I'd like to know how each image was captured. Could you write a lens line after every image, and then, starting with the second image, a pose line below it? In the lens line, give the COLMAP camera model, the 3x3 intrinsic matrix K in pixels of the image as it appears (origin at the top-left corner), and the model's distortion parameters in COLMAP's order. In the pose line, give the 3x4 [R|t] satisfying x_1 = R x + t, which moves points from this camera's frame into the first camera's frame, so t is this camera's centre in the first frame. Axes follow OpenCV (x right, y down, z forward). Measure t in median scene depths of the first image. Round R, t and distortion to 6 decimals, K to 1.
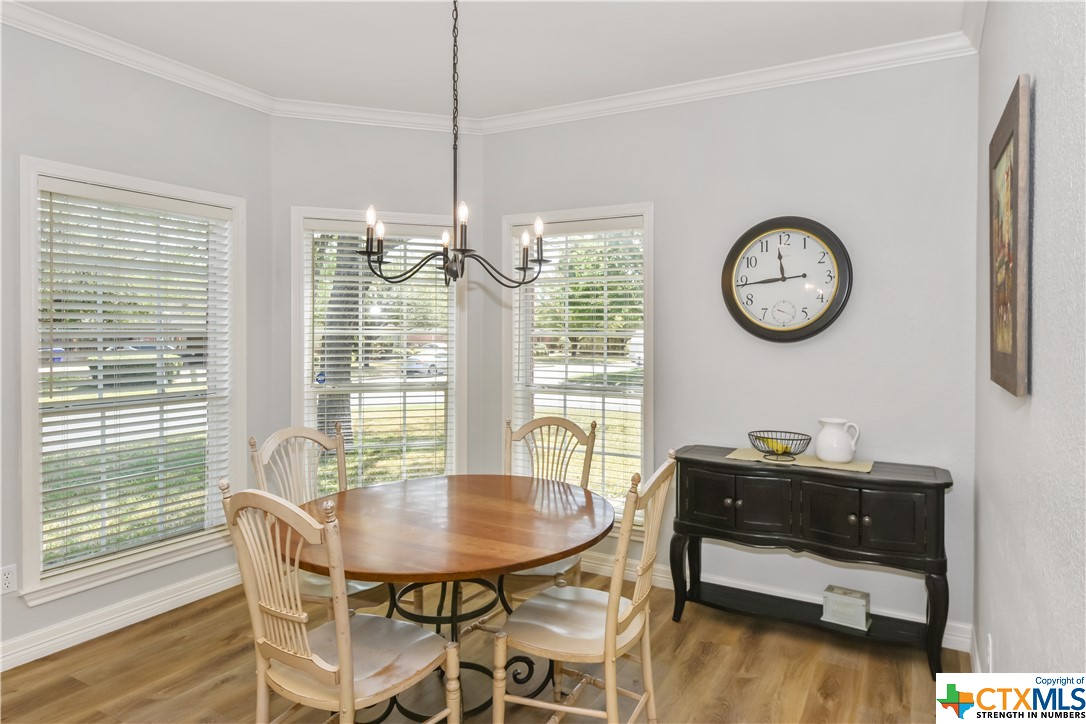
lens RADIAL K [[636.1, 0, 571.7], [0, 636.1, 343.3], [0, 0, 1]] dist [0.002386, -0.000129]
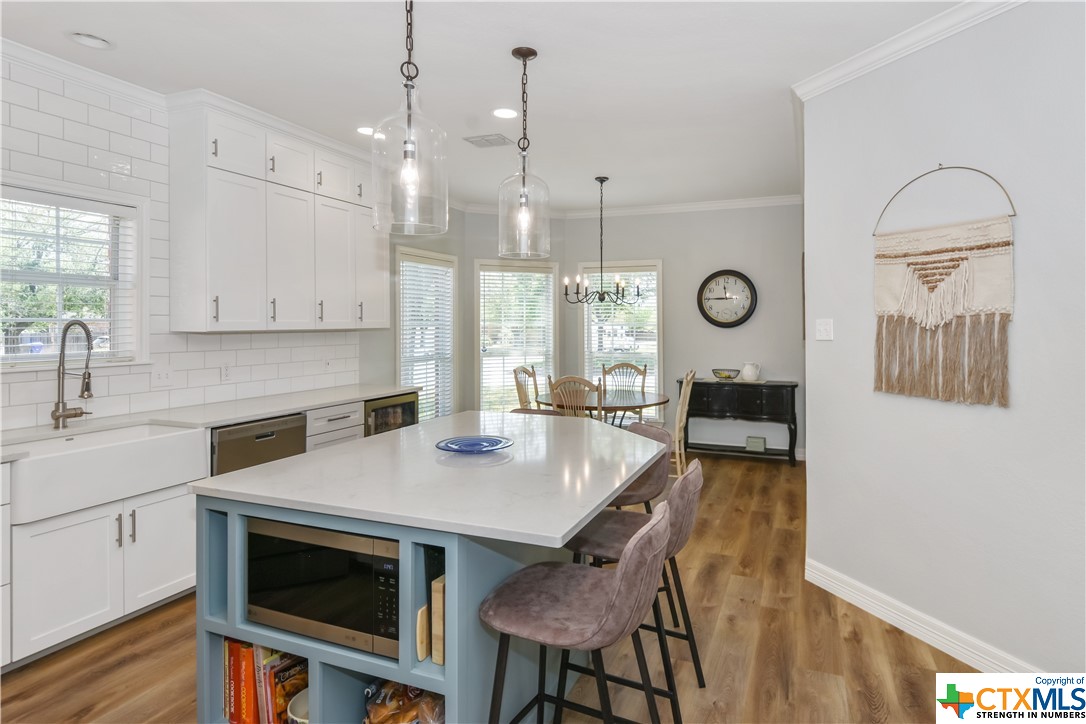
lens RADIAL K [[587.8, 0, 587.3], [0, 587.8, 325.2], [0, 0, 1]] dist [0.034091, -0.022810]
pose [[0.991053, -0.006843, 0.133297, -0.428128], [0.008934, 0.999846, -0.015096, 0.016803], [-0.133173, 0.016152, 0.990961, -0.976996]]
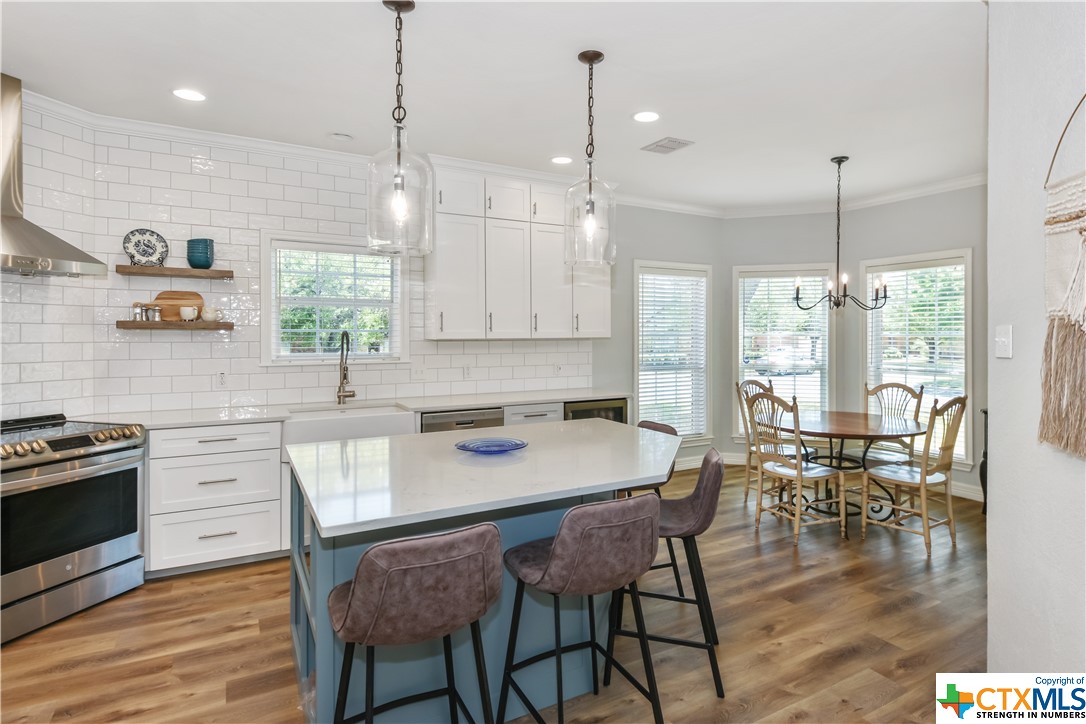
lens RADIAL K [[587.8, 0, 575.8], [0, 587.8, 338.5], [0, 0, 1]] dist [0.034091, -0.022810]
pose [[0.857814, -0.002868, -0.513952, 0.055325], [-0.004185, 0.999912, -0.012566, 0.020459], [0.513943, 0.012930, 0.857727, -0.837900]]
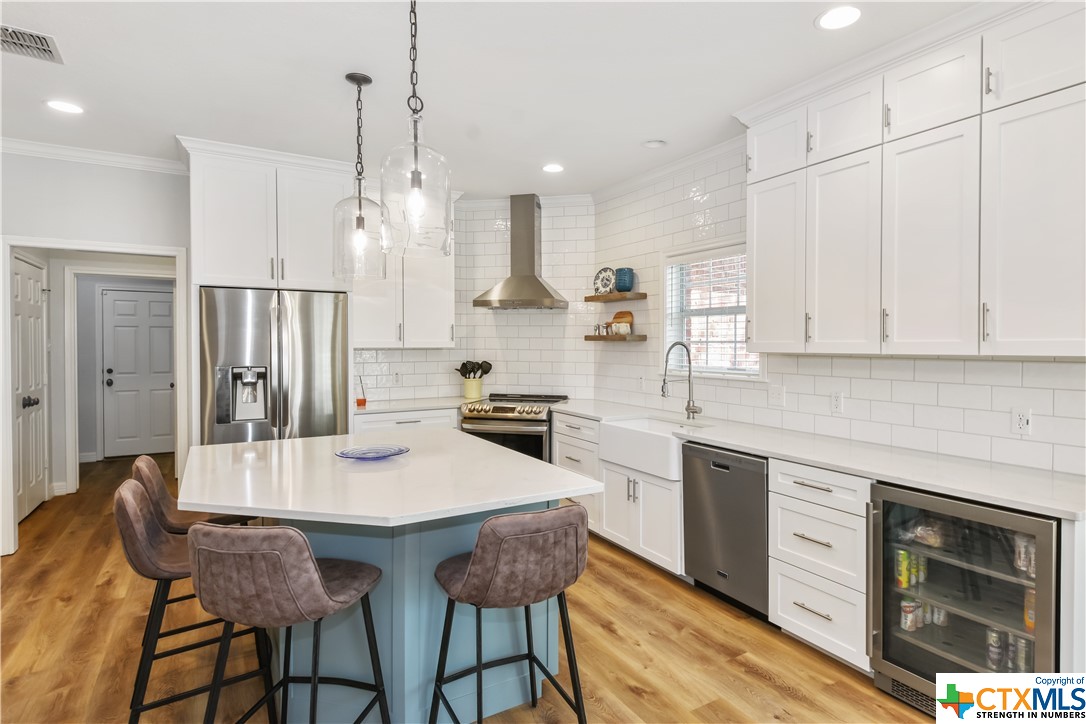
lens RADIAL K [[587.8, 0, 577.2], [0, 587.8, 354.1], [0, 0, 1]] dist [0.034091, -0.022810]
pose [[-0.512676, 0.002854, -0.858577, 0.128518], [-0.028793, 0.999375, 0.020515, -0.005595], [0.858099, 0.035238, -0.512274, 0.540183]]
